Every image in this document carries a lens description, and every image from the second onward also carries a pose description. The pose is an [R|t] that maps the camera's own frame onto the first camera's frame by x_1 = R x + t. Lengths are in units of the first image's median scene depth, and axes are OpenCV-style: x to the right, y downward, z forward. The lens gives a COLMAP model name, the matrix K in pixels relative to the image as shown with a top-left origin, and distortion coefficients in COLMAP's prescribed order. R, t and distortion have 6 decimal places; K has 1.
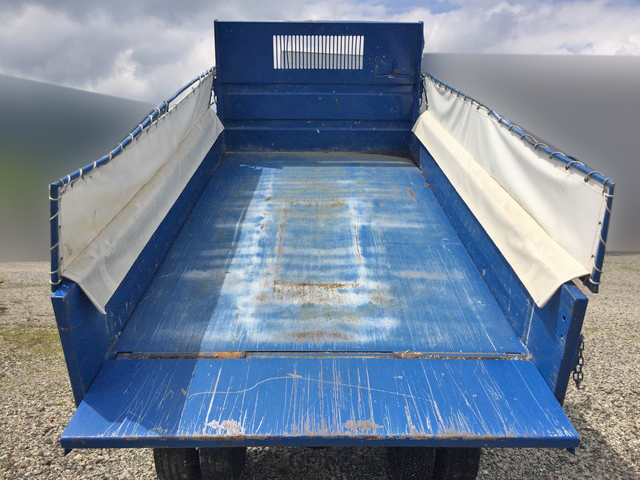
lens RADIAL K [[554.7, 0, 319.6], [0, 554.7, 240.5], [0, 0, 1]] dist [0.070869, -0.092494]
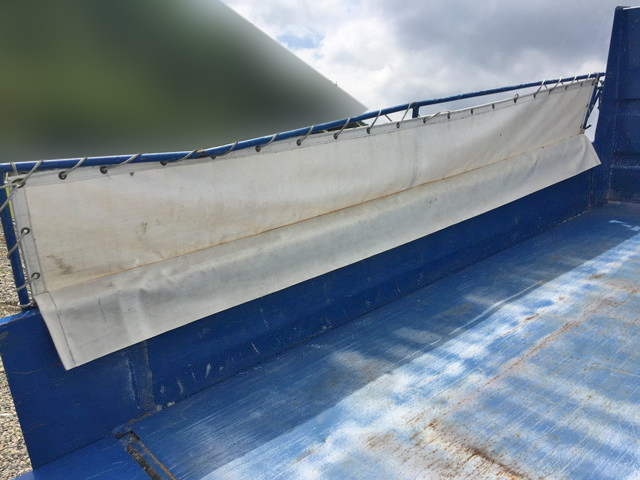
lens RADIAL K [[554.7, 0, 318.7], [0, 554.7, 239.1], [0, 0, 1]] dist [0.070869, -0.092494]
pose [[0.644692, 0.160681, -0.747365, 0.127772], [-0.230580, 0.972999, 0.010289, -0.043189], [0.728838, 0.165694, 0.664334, 0.324582]]
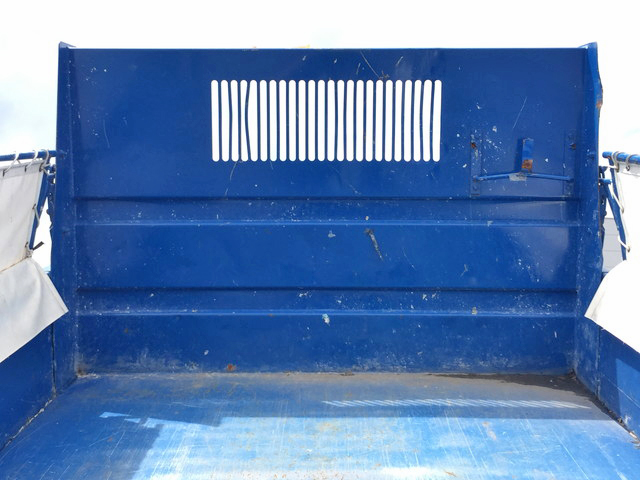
lens RADIAL K [[881.2, 0, 318.4], [0, 881.2, 238.1], [0, 0, 1]] dist [0.043661, 0.000000]
pose [[0.999824, -0.004444, -0.018236, 0.003312], [-0.001035, 0.957038, -0.289961, -0.080005], [0.018741, 0.289928, 0.956865, 0.437336]]
